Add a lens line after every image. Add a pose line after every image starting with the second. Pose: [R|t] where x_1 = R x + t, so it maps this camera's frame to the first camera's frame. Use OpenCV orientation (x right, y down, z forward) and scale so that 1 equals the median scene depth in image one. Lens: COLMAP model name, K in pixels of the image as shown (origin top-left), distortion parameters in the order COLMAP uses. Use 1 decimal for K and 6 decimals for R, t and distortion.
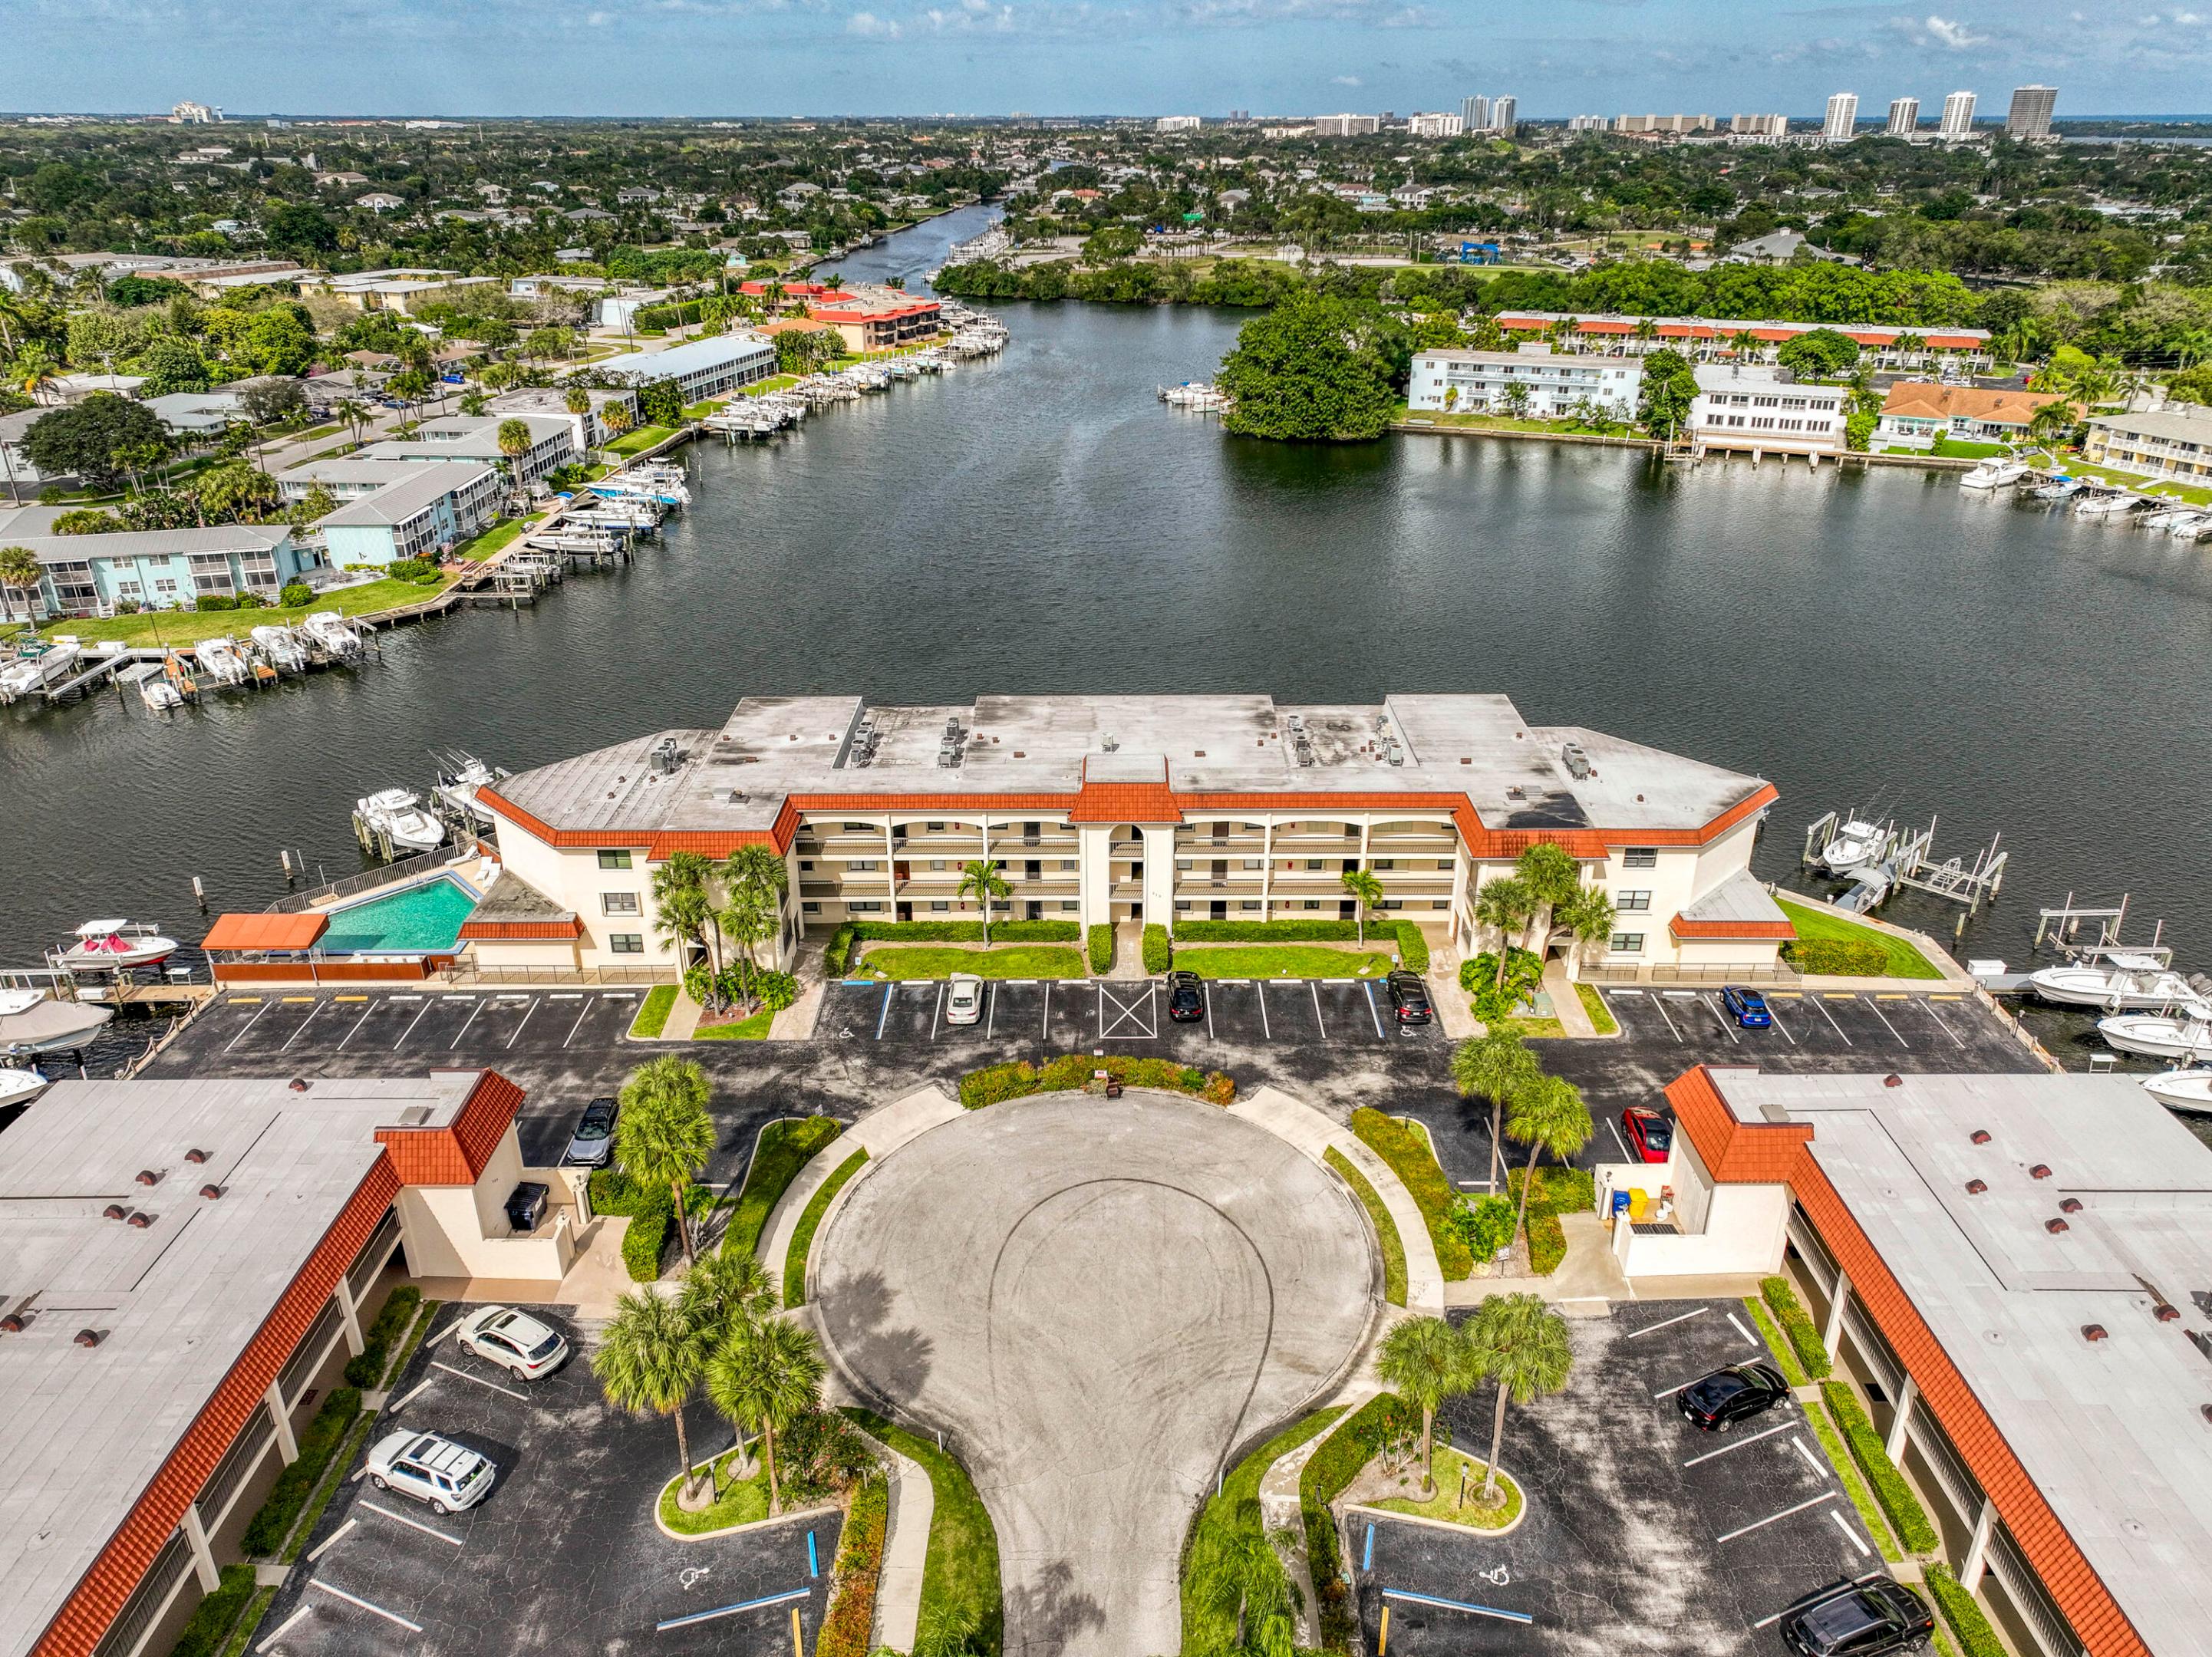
lens RADIAL K [[1543.8, 0, 1109.8], [0, 1543.8, 820.3], [0, 0, 1]] dist [0.009005, -0.001900]
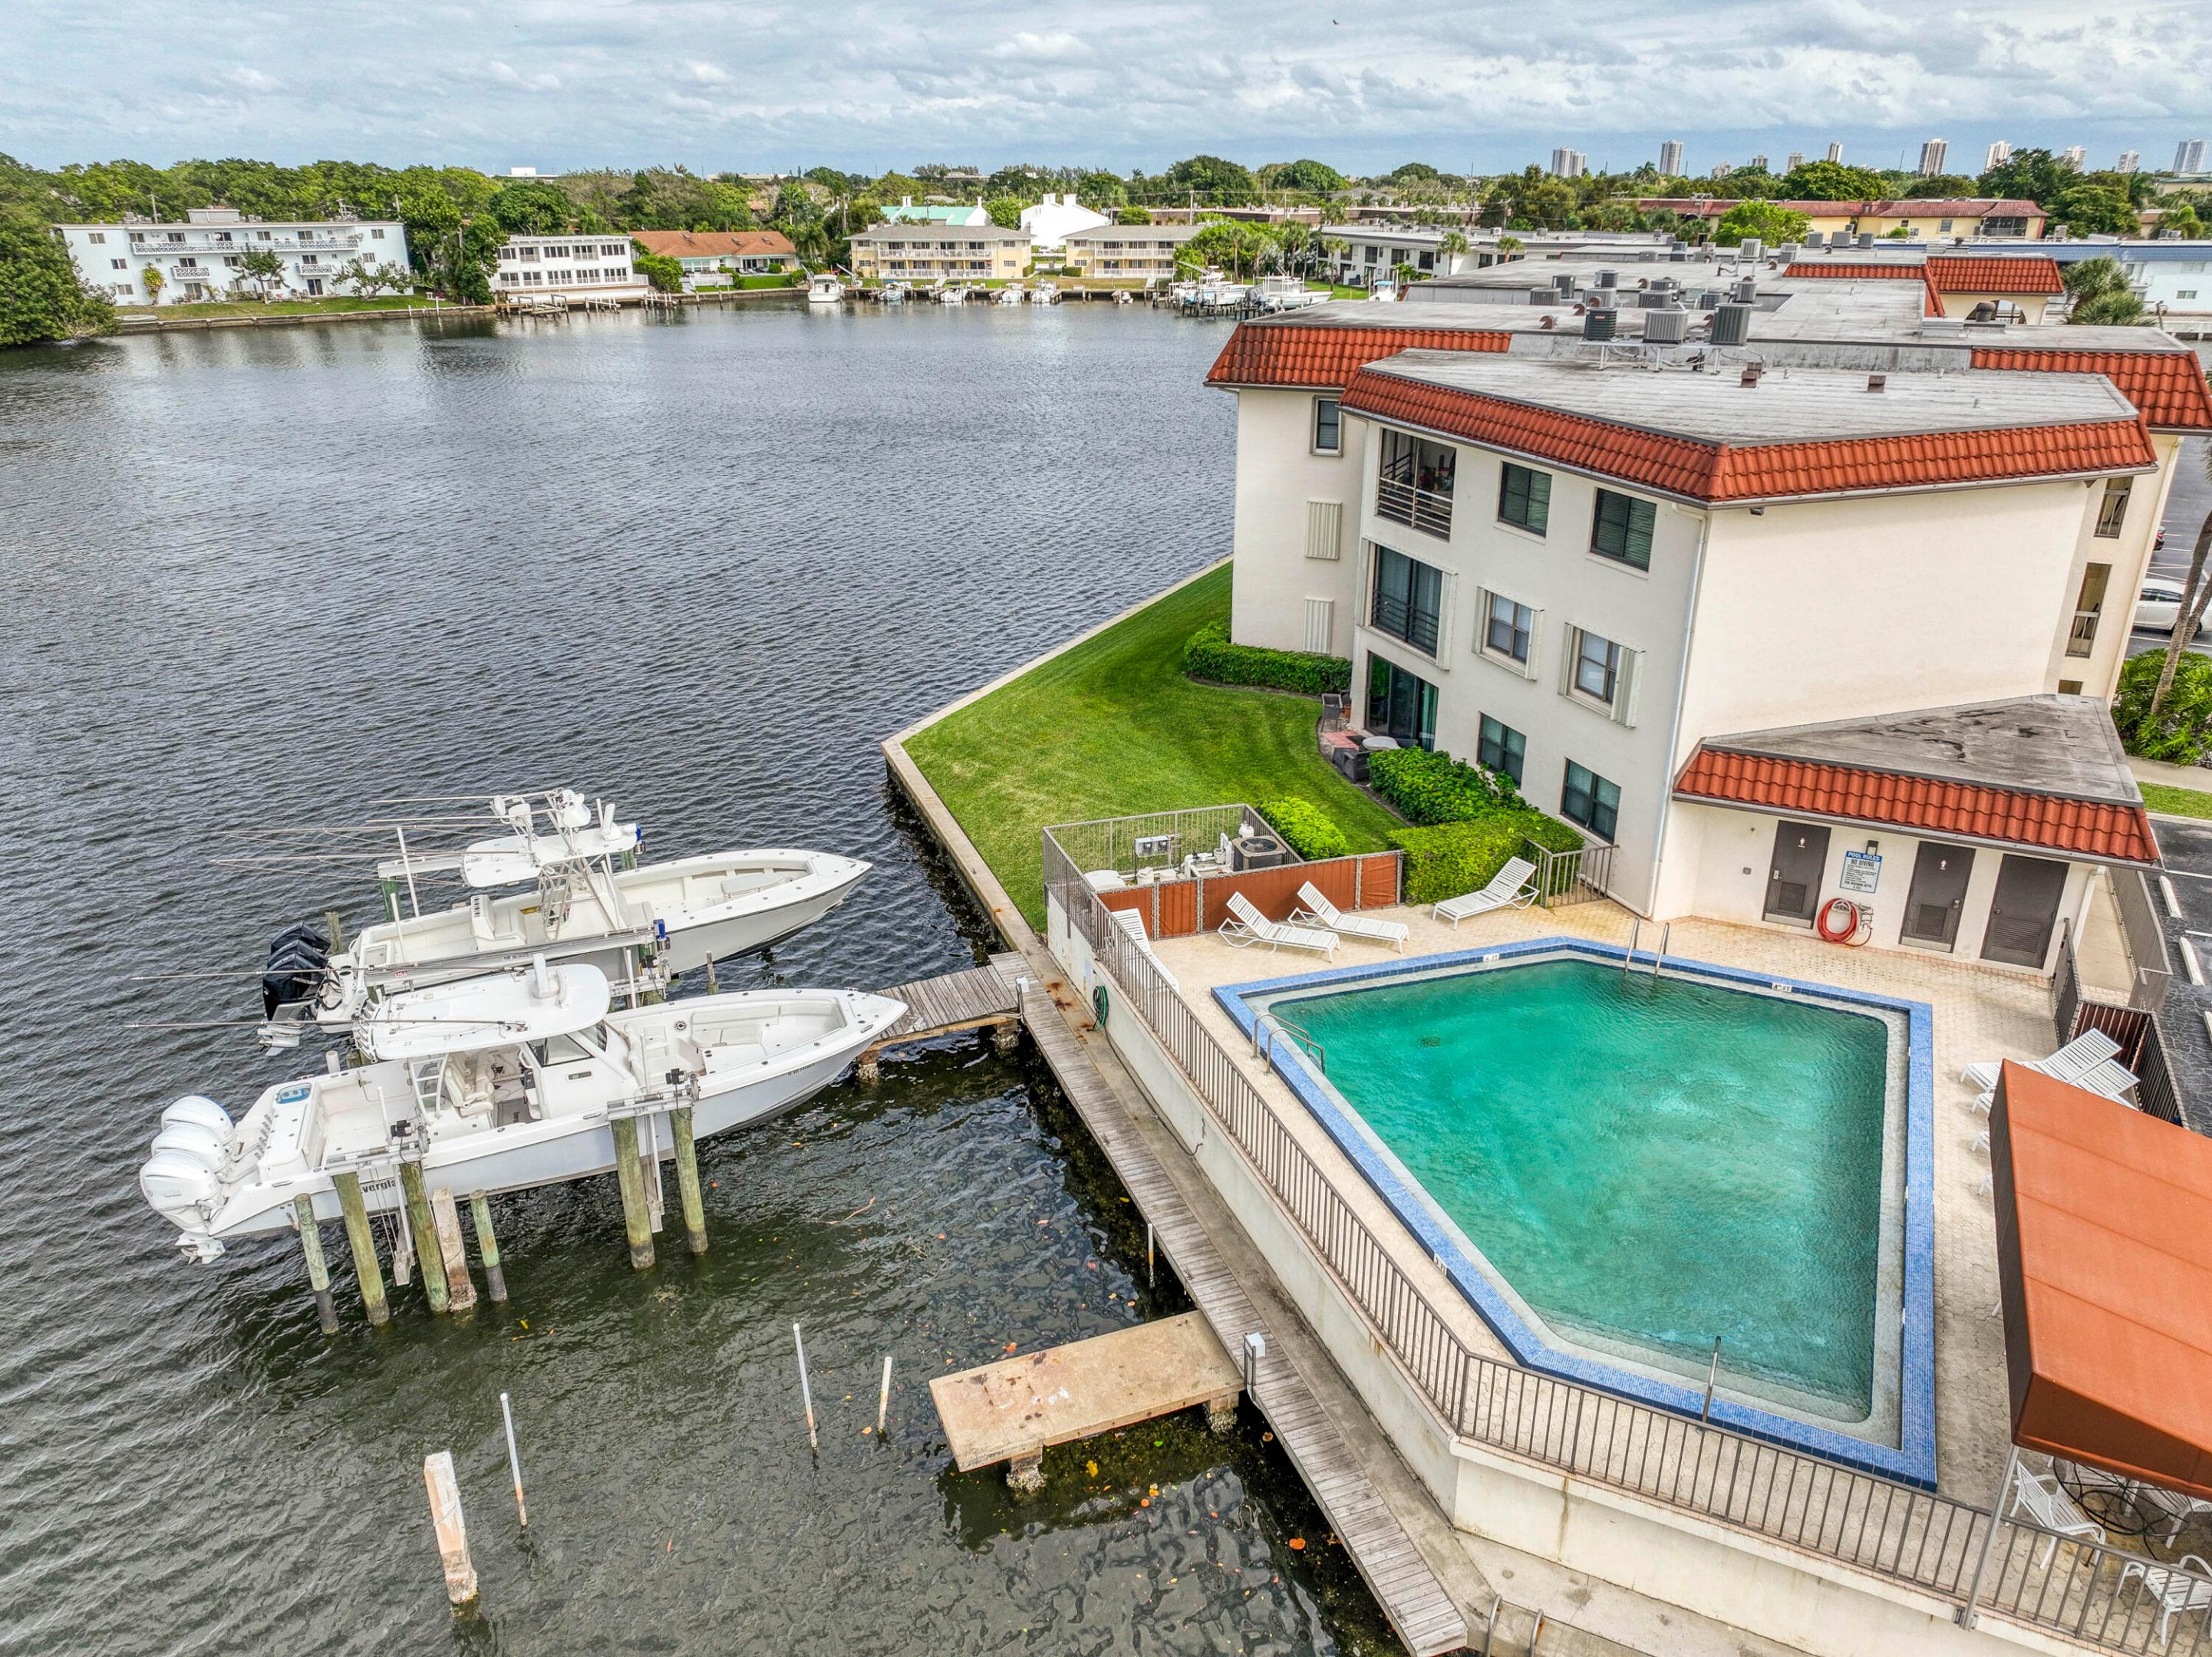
lens RADIAL K [[1543.8, 0, 1109.8], [0, 1543.8, 820.3], [0, 0, 1]] dist [0.009005, -0.001900]
pose [[0.437528, -0.343191, 0.831137, -0.703029], [0.370593, 0.910975, 0.181069, -0.060148], [-0.819286, 0.228791, 0.525762, 0.956322]]
